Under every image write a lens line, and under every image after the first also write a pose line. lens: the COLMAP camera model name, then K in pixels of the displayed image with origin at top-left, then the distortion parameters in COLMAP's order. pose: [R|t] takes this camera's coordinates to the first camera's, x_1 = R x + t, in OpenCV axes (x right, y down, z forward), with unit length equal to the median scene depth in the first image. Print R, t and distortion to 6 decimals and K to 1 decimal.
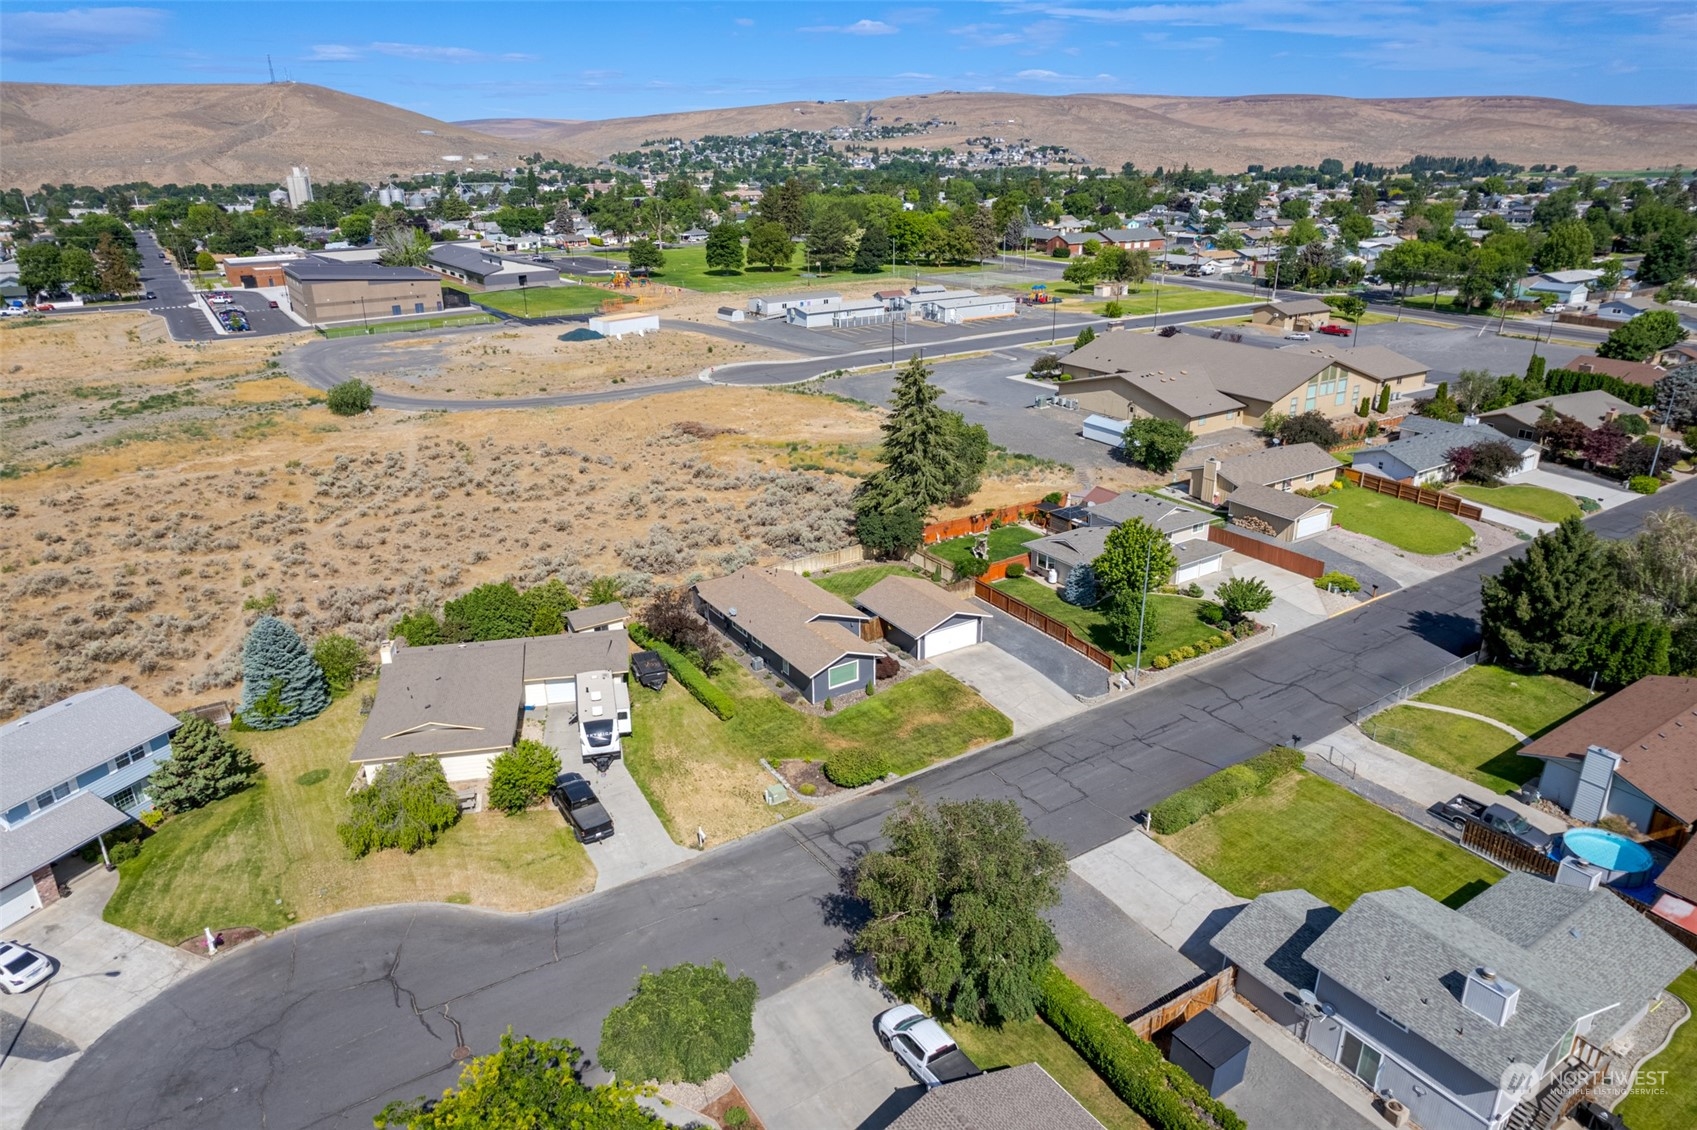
lens RADIAL K [[1076.0, 0, 855.6], [0, 1076.0, 562.3], [0, 0, 1]] dist [-0.036757, 0.020217]
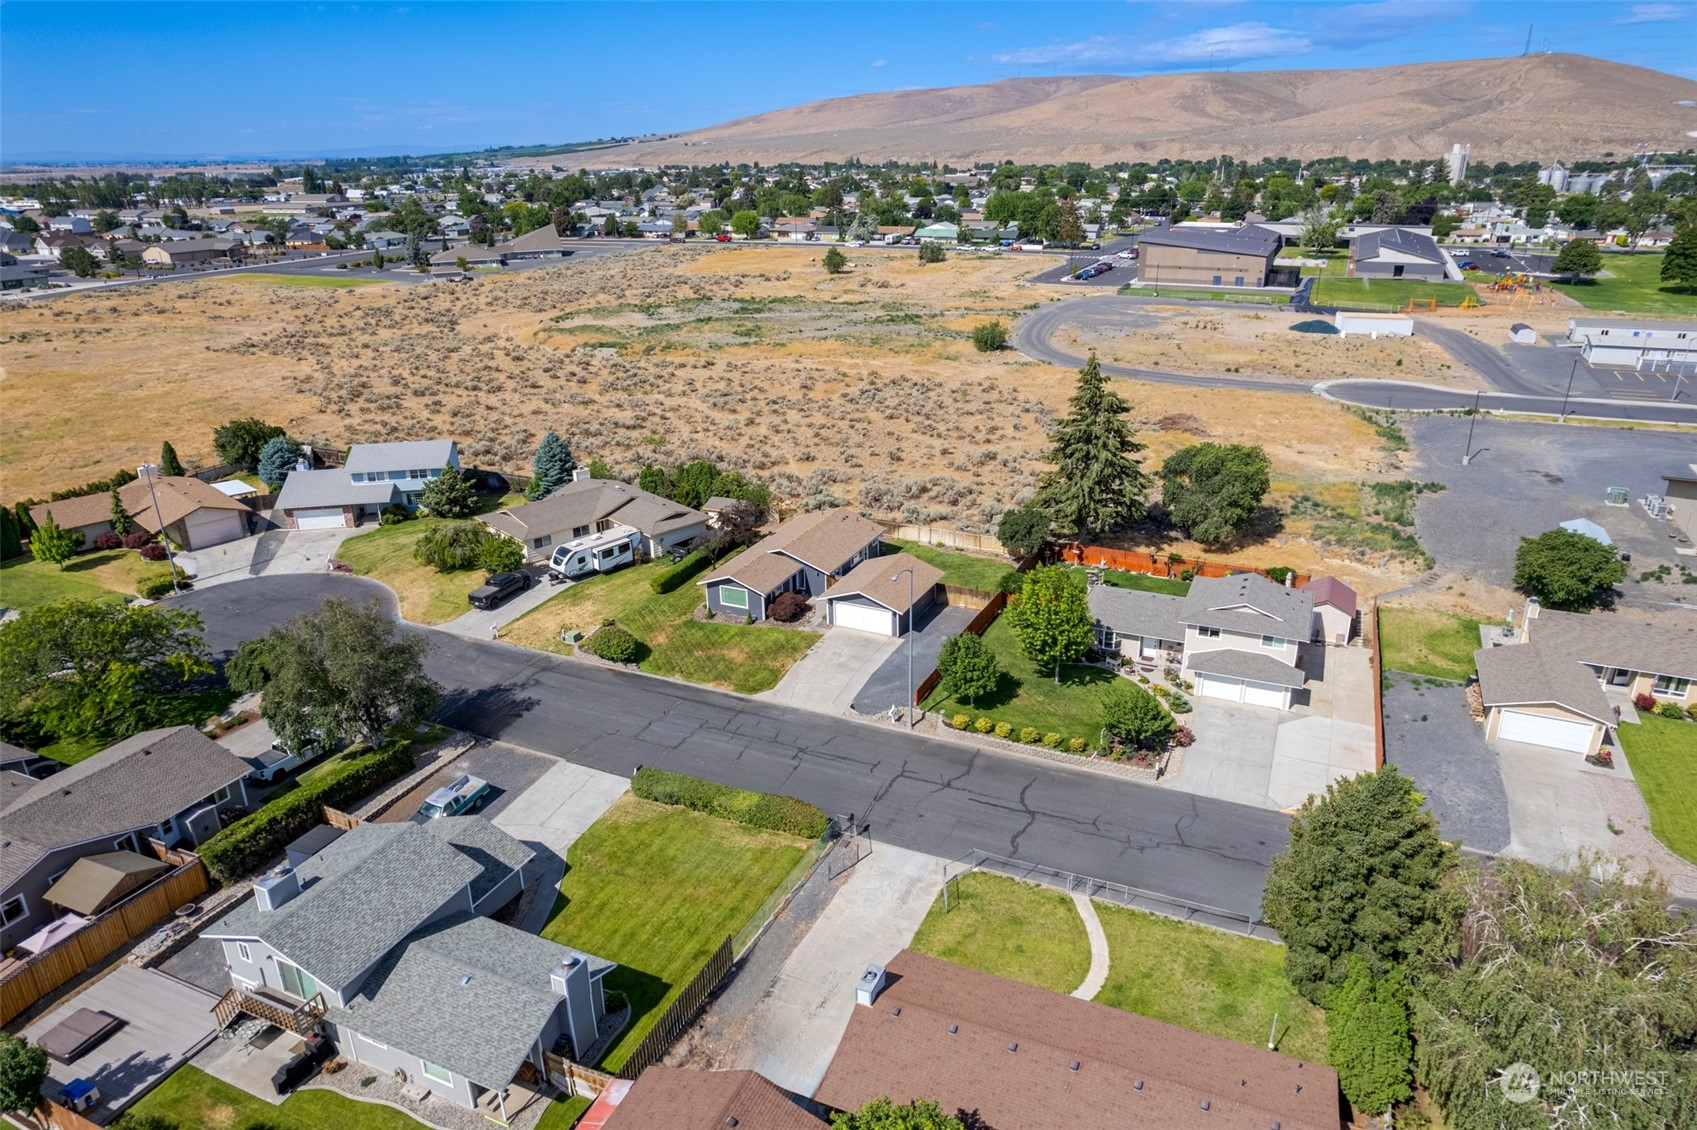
lens RADIAL K [[1076.0, 0, 850.0], [0, 1076.0, 571.1], [0, 0, 1]] dist [-0.036757, 0.020217]
pose [[0.542021, 0.318926, -0.777496, 0.445563], [-0.298482, 0.937925, 0.176651, -0.075444], [0.785571, 0.136320, 0.603568, 0.198141]]
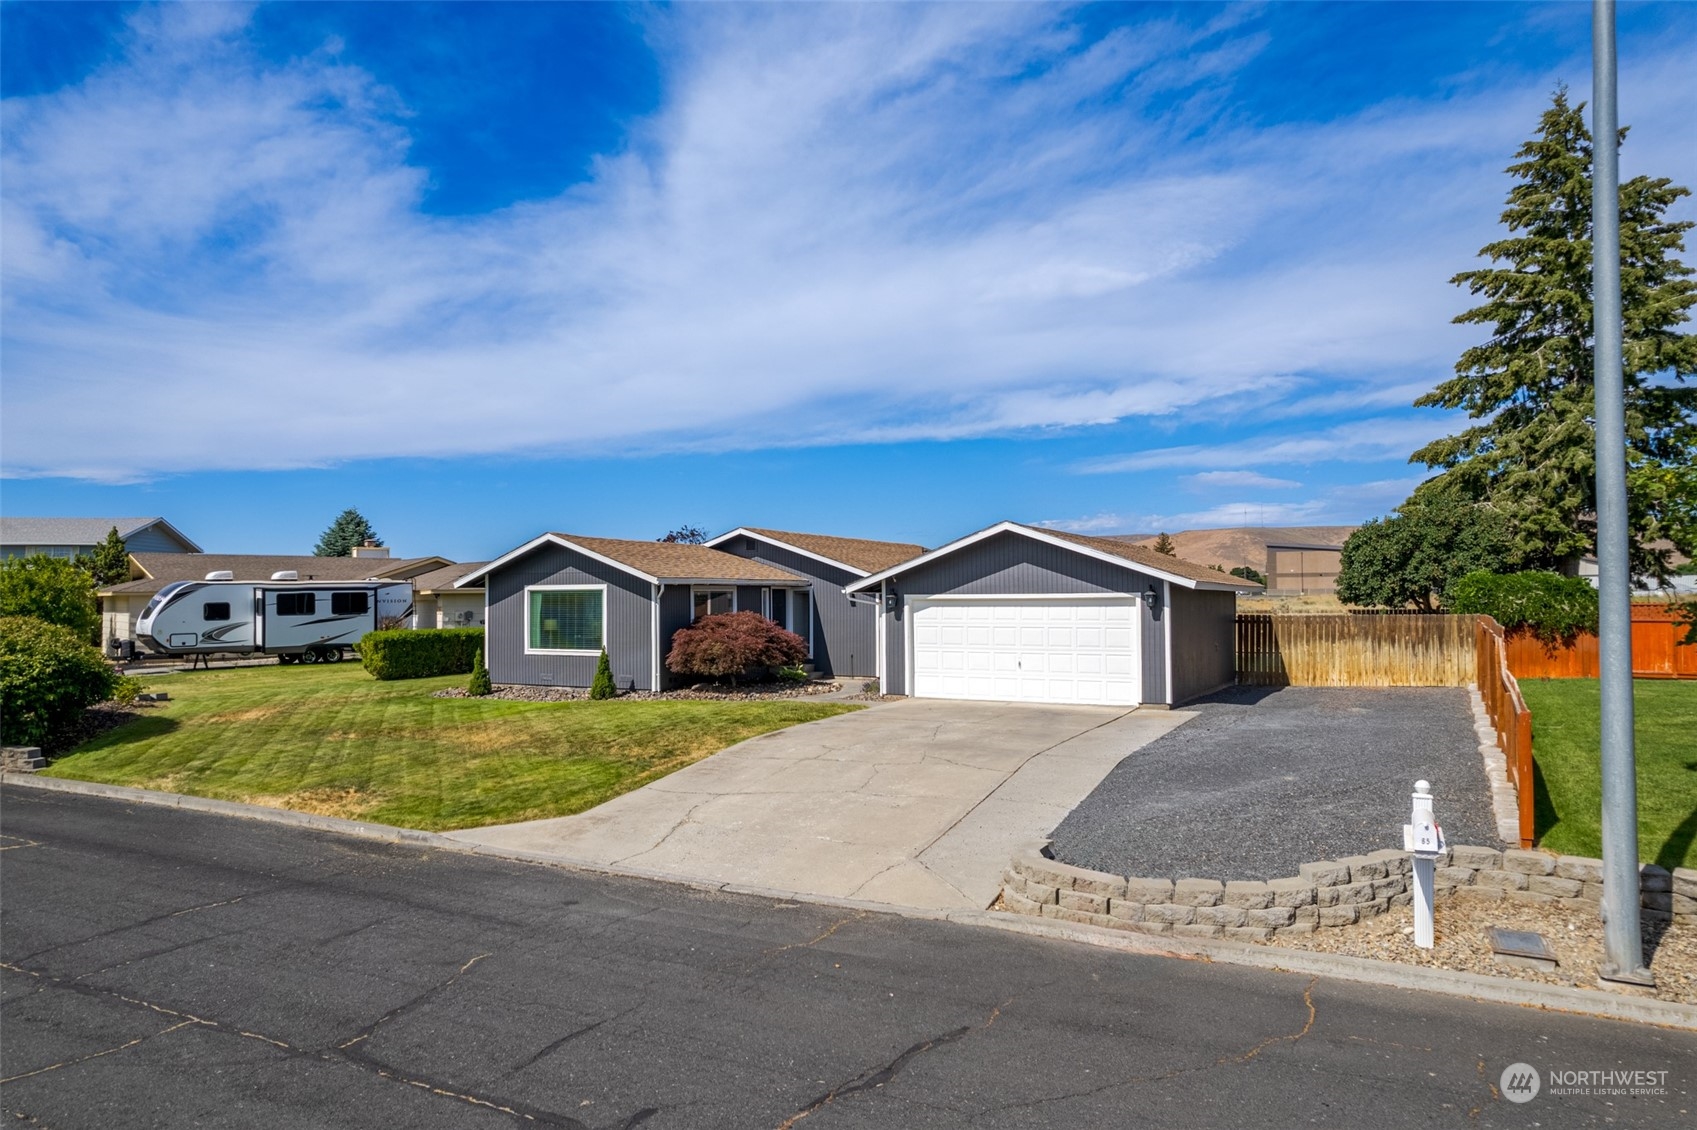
lens RADIAL K [[1076.0, 0, 847.9], [0, 1076.0, 569.6], [0, 0, 1]] dist [-0.036757, 0.020217]
pose [[0.496525, -0.013487, -0.867917, 0.156263], [-0.314997, 0.928920, -0.194641, 0.061043], [0.808851, 0.370035, 0.456984, 0.439277]]
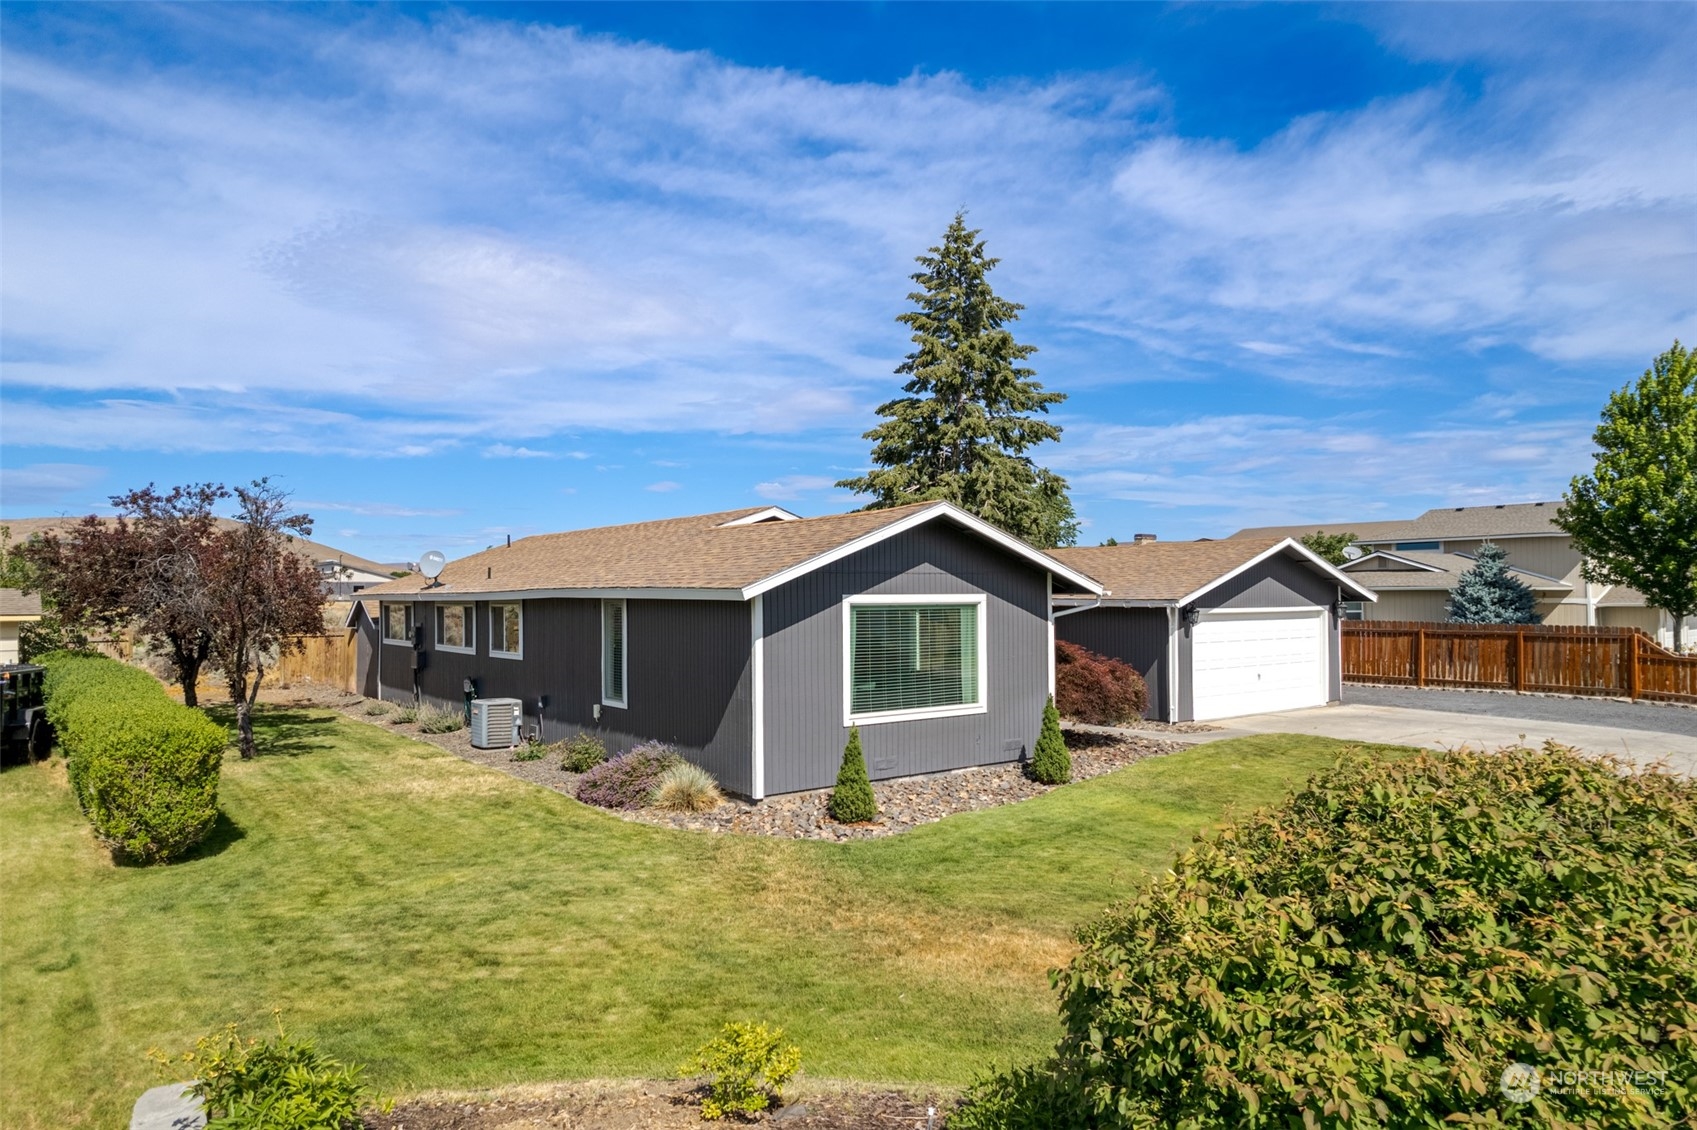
lens RADIAL K [[1076.0, 0, 846.3], [0, 1076.0, 566.9], [0, 0, 1]] dist [-0.036757, 0.020217]
pose [[0.997441, -0.001111, 0.071483, -0.015300], [0.029631, 0.916377, -0.399218, 0.079429], [-0.065062, 0.400315, 0.914065, 0.395066]]
